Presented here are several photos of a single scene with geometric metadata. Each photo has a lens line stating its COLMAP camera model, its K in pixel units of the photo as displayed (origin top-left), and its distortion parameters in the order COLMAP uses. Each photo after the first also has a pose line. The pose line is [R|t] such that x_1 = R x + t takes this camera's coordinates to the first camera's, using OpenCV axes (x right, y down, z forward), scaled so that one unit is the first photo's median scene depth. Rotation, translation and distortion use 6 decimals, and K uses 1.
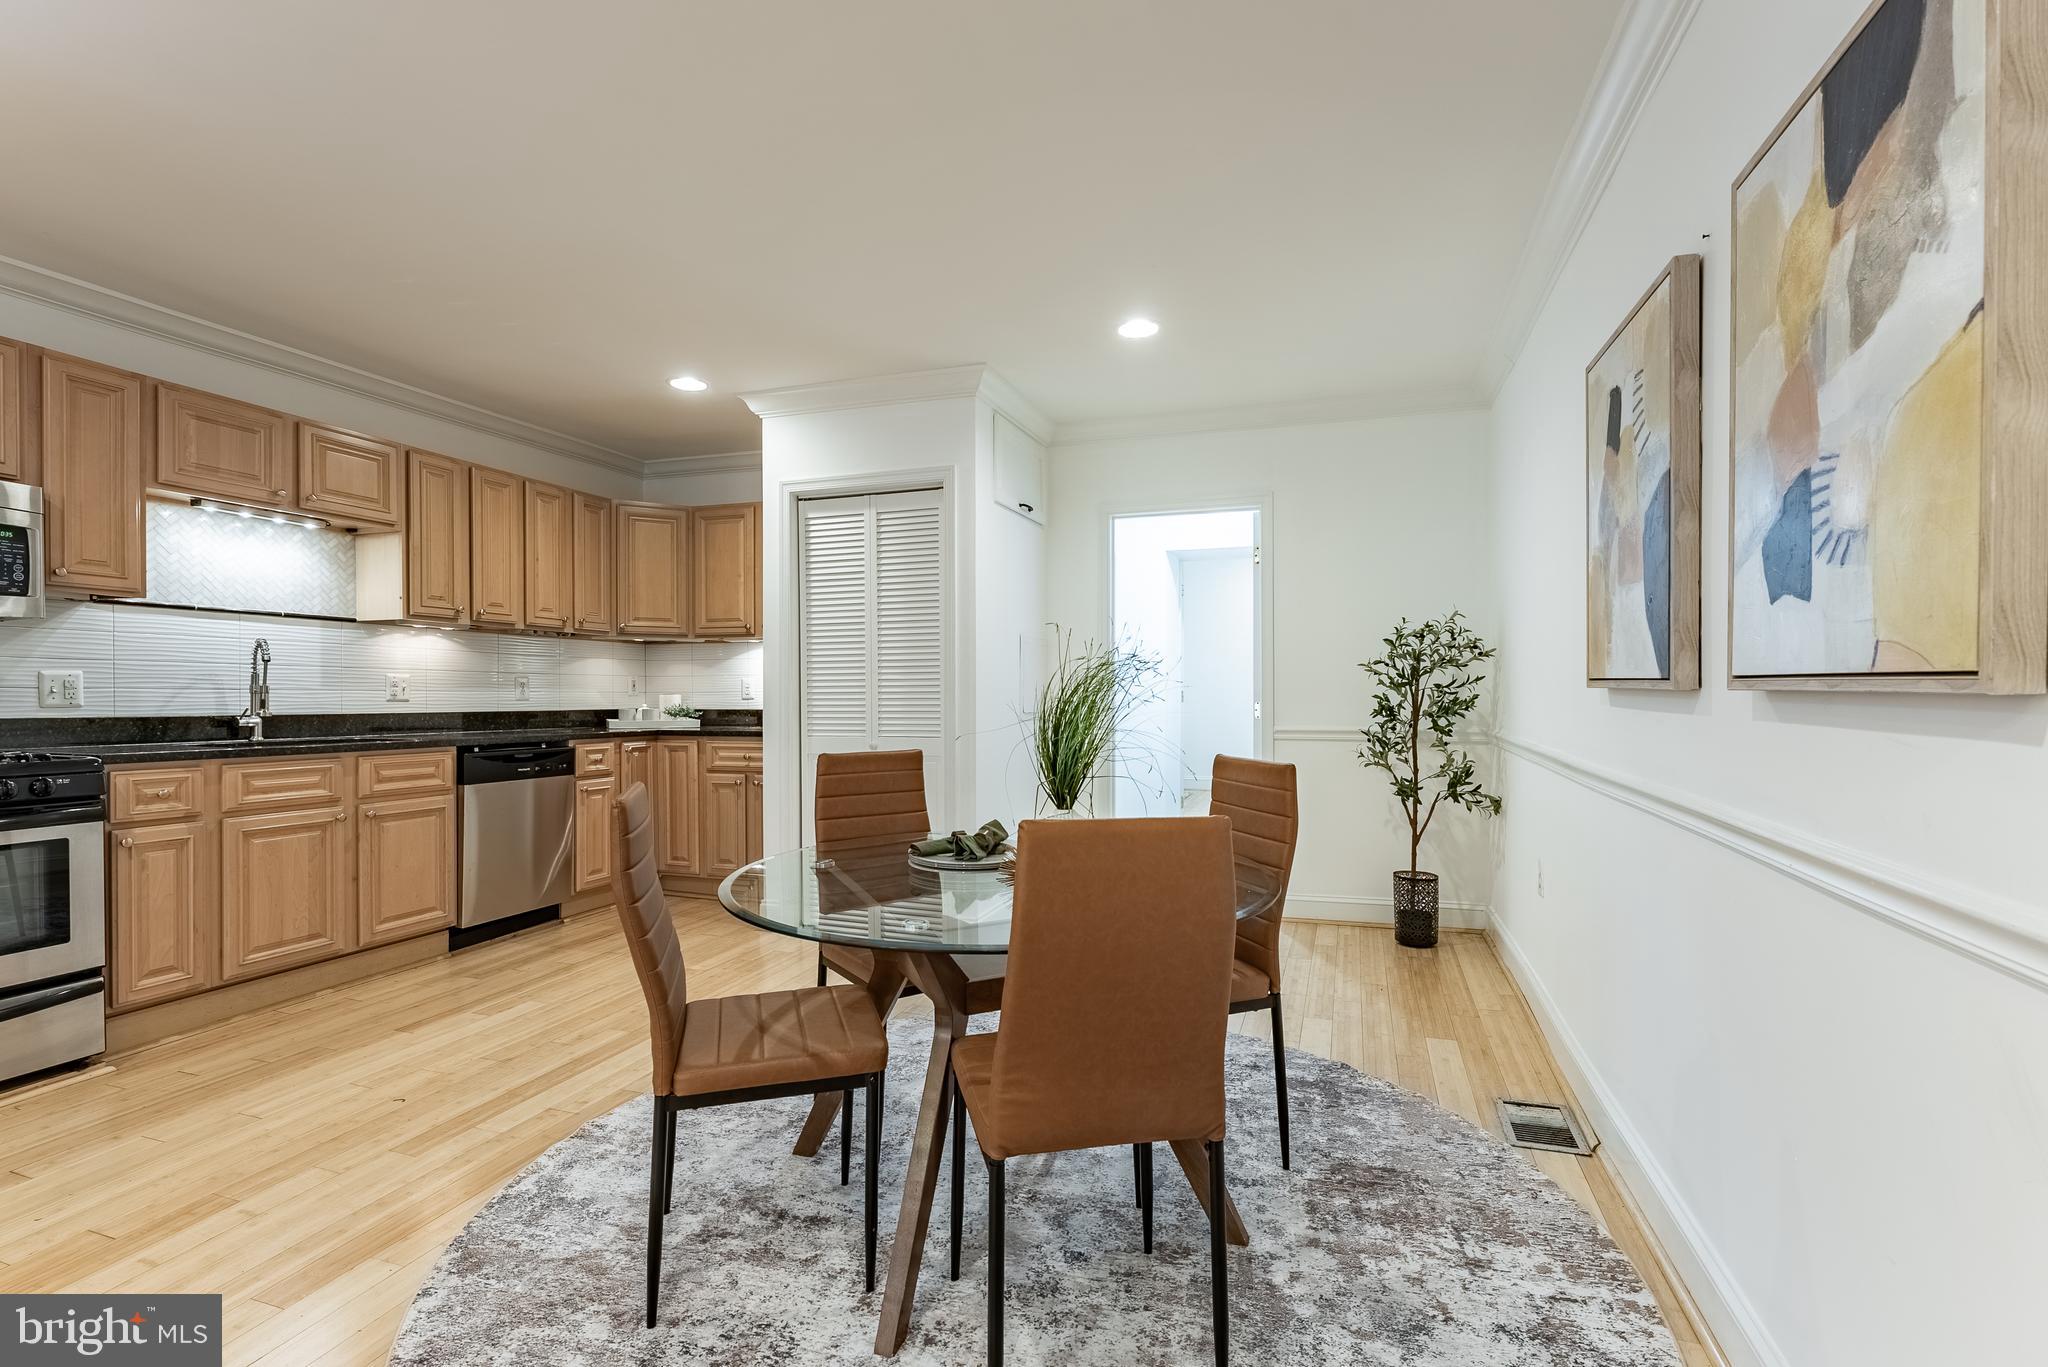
lens RADIAL K [[931.7, 0, 1034.0], [0, 931.7, 719.8], [0, 0, 1]] dist [0.000987, 0.001133]
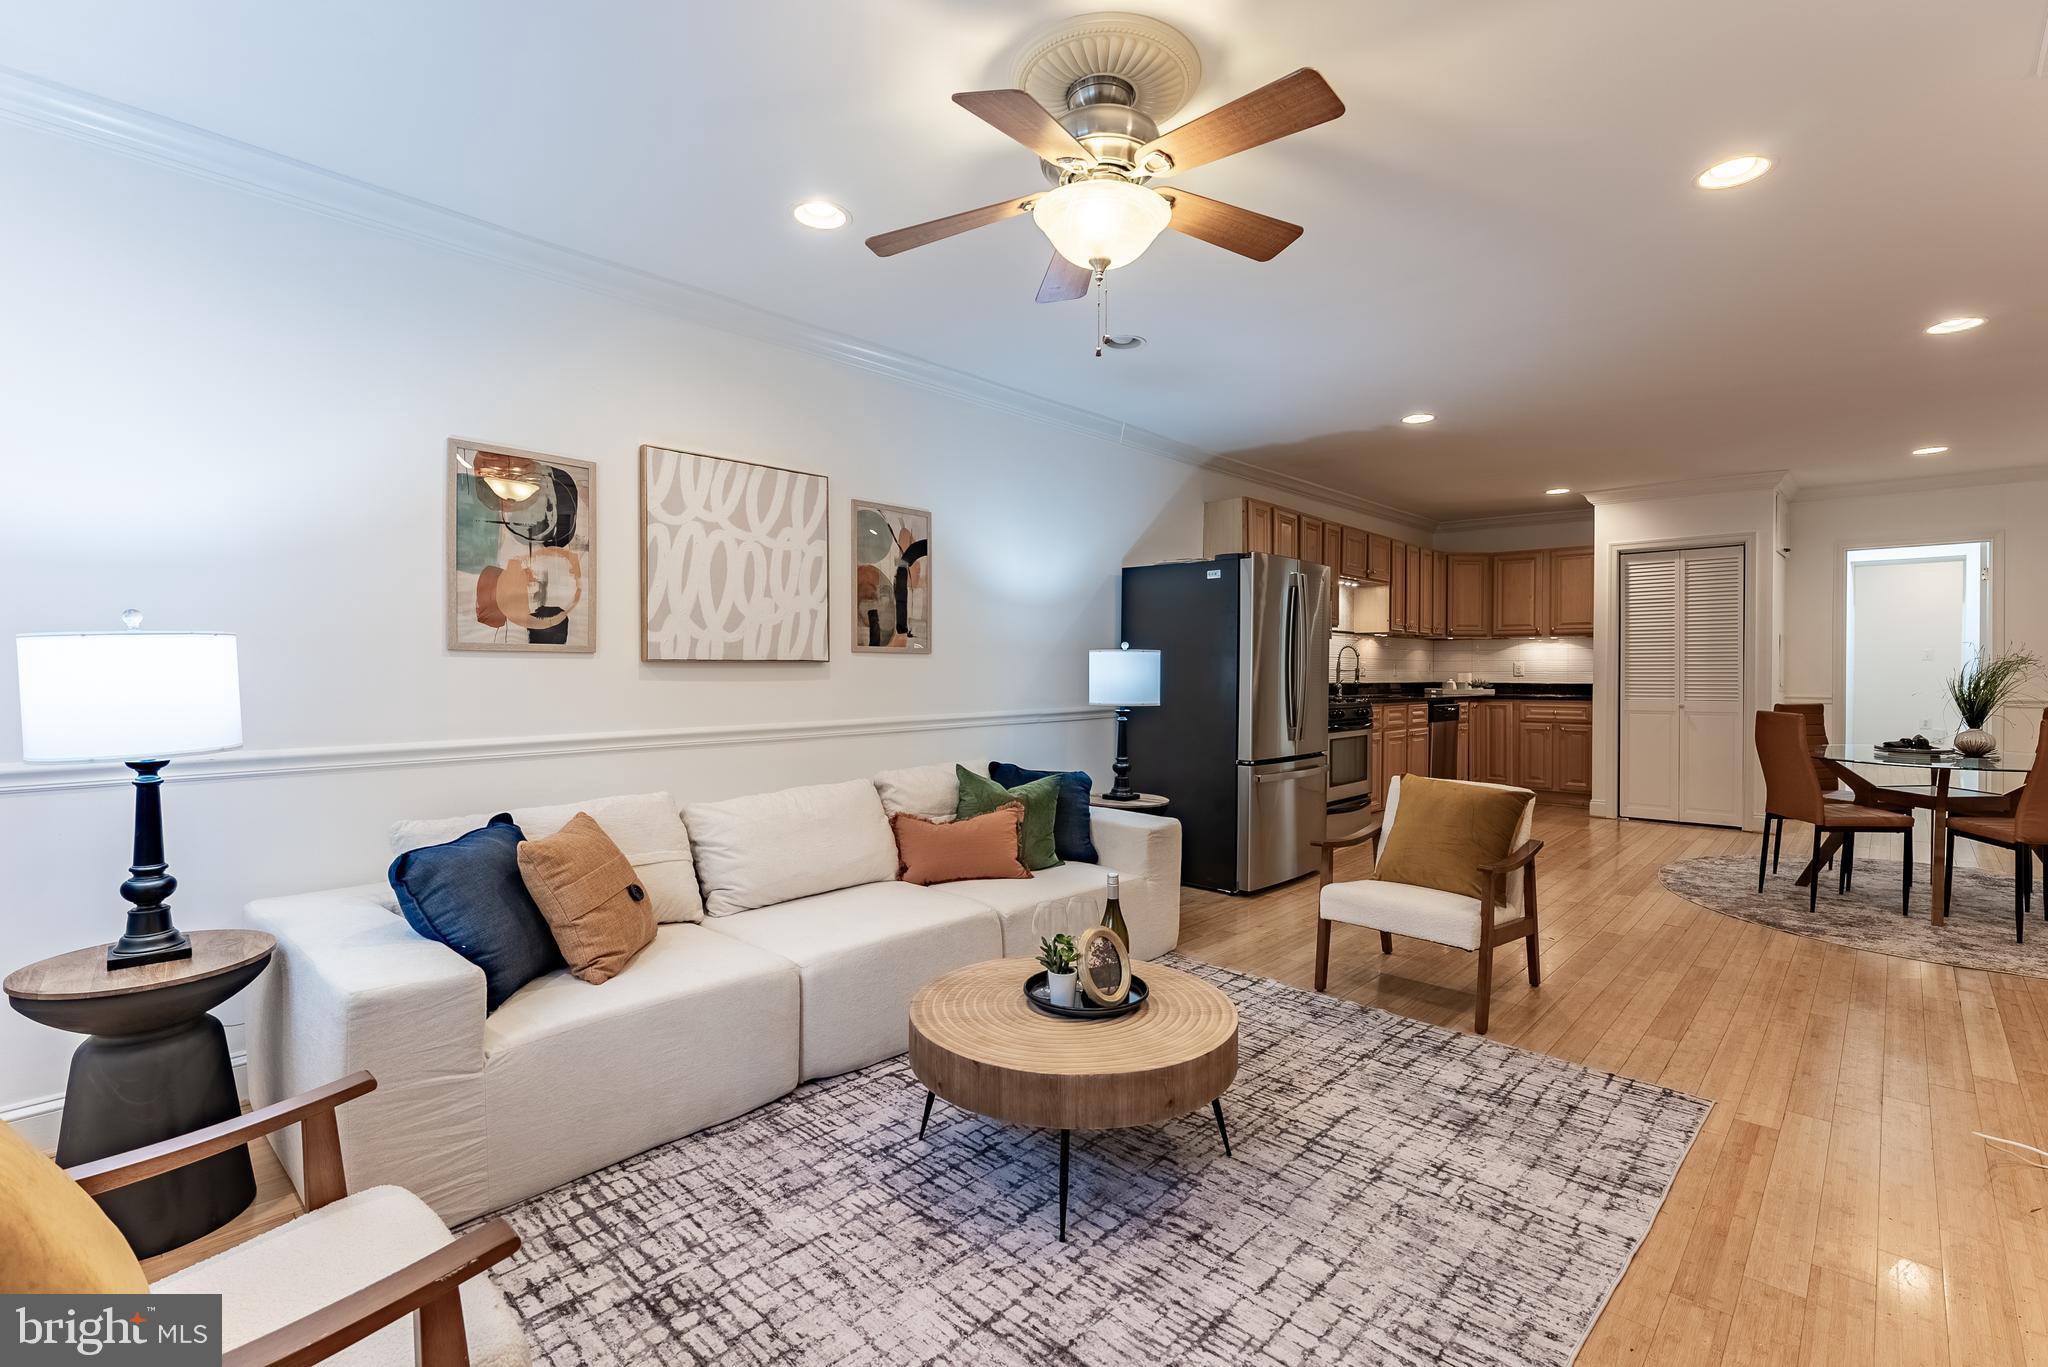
lens RADIAL K [[931.7, 0, 1035.6], [0, 931.7, 677.4], [0, 0, 1]] dist [0.000987, 0.001133]
pose [[0.915621, 0.006231, -0.401994, -0.678800], [-0.015021, 0.999712, -0.018719, 0.032086], [0.401761, 0.023177, 0.915451, -1.139551]]
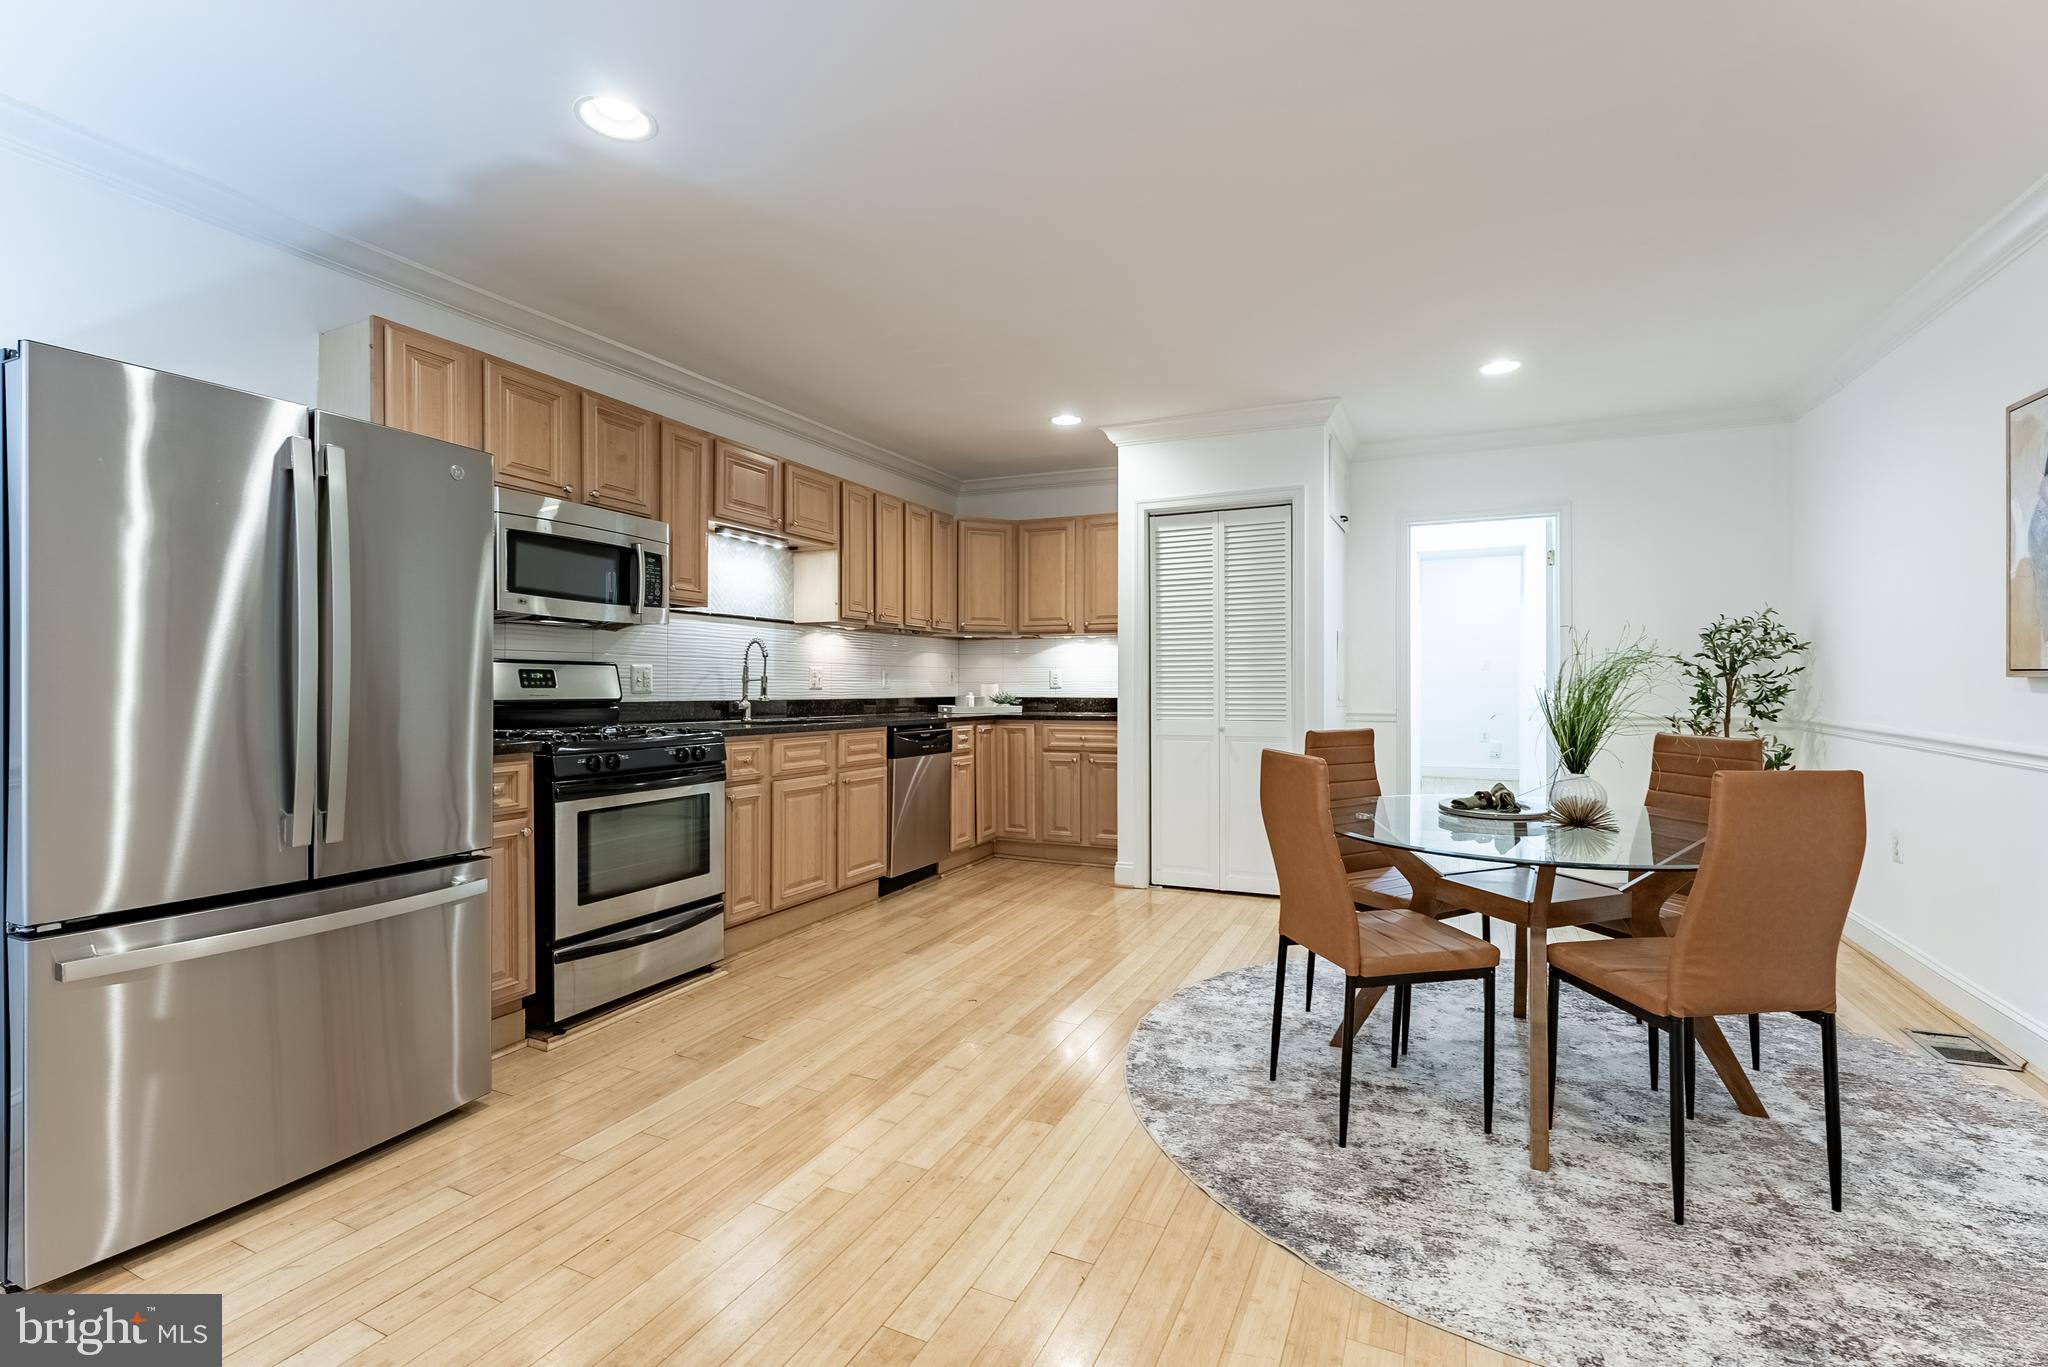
lens RADIAL K [[931.7, 0, 1037.0], [0, 931.7, 689.3], [0, 0, 1]] dist [0.000987, 0.001133]
pose [[0.995933, 0.000771, -0.090091, -0.369020], [-0.002871, 0.999727, -0.023185, 0.009145], [0.090049, 0.023349, 0.995664, -0.206217]]
